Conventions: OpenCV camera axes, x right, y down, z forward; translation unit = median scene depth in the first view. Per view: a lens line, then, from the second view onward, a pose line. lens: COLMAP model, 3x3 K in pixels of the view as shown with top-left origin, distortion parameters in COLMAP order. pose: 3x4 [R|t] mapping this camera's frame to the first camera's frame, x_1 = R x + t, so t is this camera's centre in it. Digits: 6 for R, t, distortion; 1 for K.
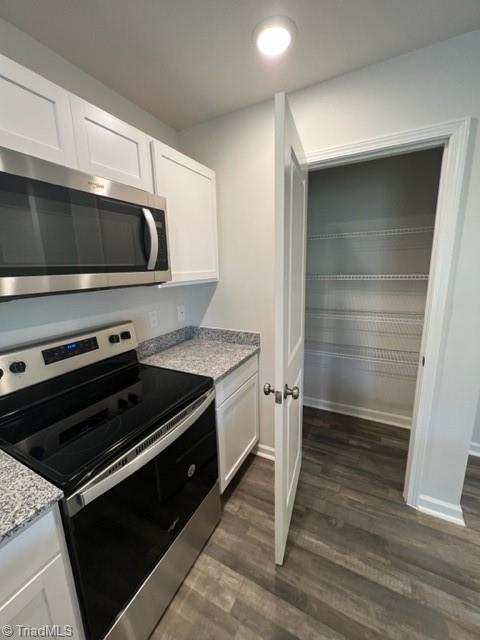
lens RADIAL K [[256.2, 0, 241.0], [0, 256.2, 317.4], [0, 0, 1]] dist [-0.000918, 0.000545]
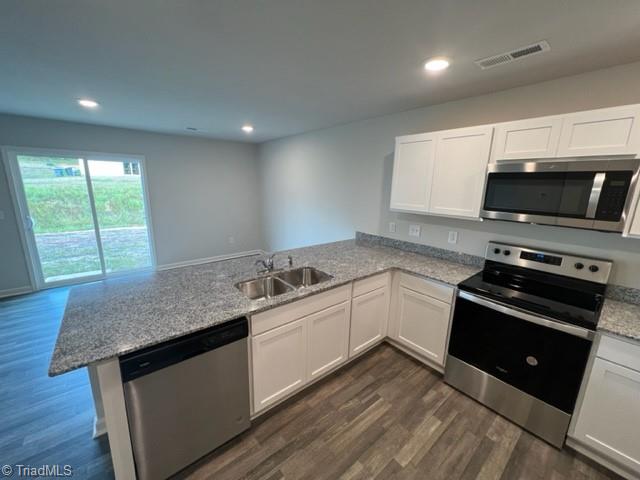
lens RADIAL K [[256.2, 0, 318.1], [0, 256.2, 239.1], [0, 0, 1]] dist [-0.000918, 0.000545]
pose [[-0.388769, 0.216178, -0.895615, 1.250477], [-0.192534, 0.931559, 0.308430, -0.205568], [0.900994, 0.292344, -0.320539, 0.193361]]
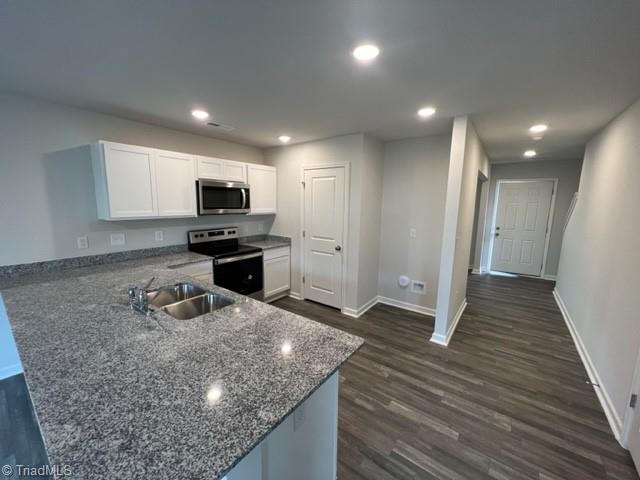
lens RADIAL K [[256.2, 0, 318.1], [0, 256.2, 239.1], [0, 0, 1]] dist [-0.000918, 0.000545]
pose [[0.985713, 0.063213, -0.156125, 0.920329], [-0.071073, 0.996443, -0.045281, 0.224272], [0.152707, 0.055731, 0.986699, -1.647392]]
